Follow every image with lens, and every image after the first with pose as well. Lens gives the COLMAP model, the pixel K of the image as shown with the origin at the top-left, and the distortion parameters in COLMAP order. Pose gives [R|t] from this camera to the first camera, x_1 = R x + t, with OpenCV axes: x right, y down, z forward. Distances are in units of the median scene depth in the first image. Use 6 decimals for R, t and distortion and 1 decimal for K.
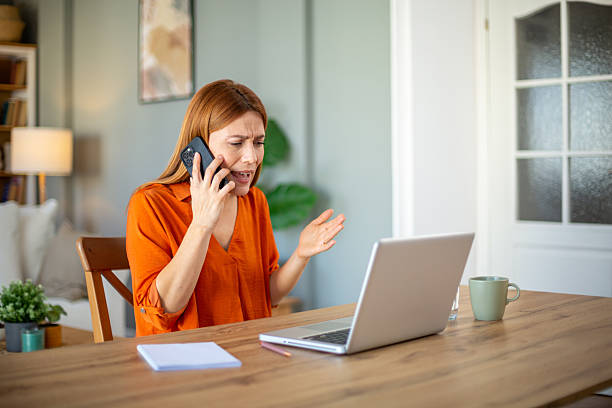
lens RADIAL K [[914.6, 0, 306.0], [0, 914.6, 204.0], [0, 0, 1]] dist [-0.139373, 0.079695]
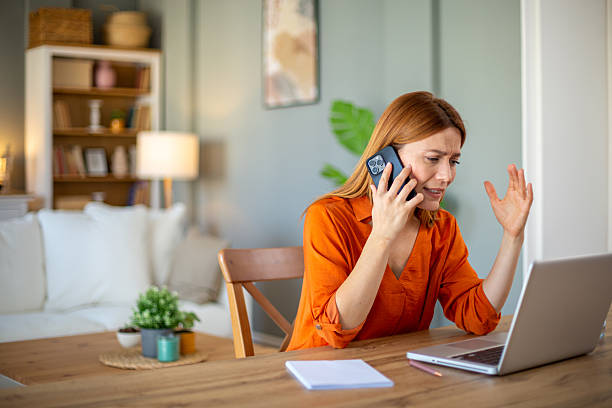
lens RADIAL K [[914.6, 0, 306.0], [0, 914.6, 204.0], [0, 0, 1]] dist [-0.139373, 0.079695]
pose [[0.992672, 0.005280, -0.120726, -0.025674], [-0.005093, 0.999985, 0.001856, -0.012272], [0.120734, -0.001227, 0.992684, 0.001238]]
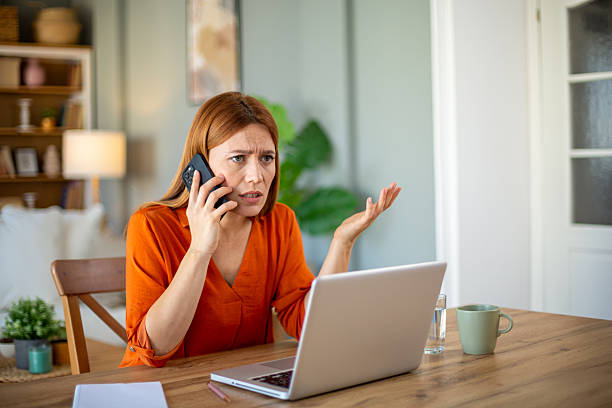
lens RADIAL K [[914.6, 0, 306.0], [0, 914.6, 204.0], [0, 0, 1]] dist [-0.139373, 0.079695]
pose [[0.993759, -0.009718, -0.111125, 0.093425], [0.011045, 0.999875, 0.011330, -0.023706], [0.111001, -0.012487, 0.993742, 0.058797]]
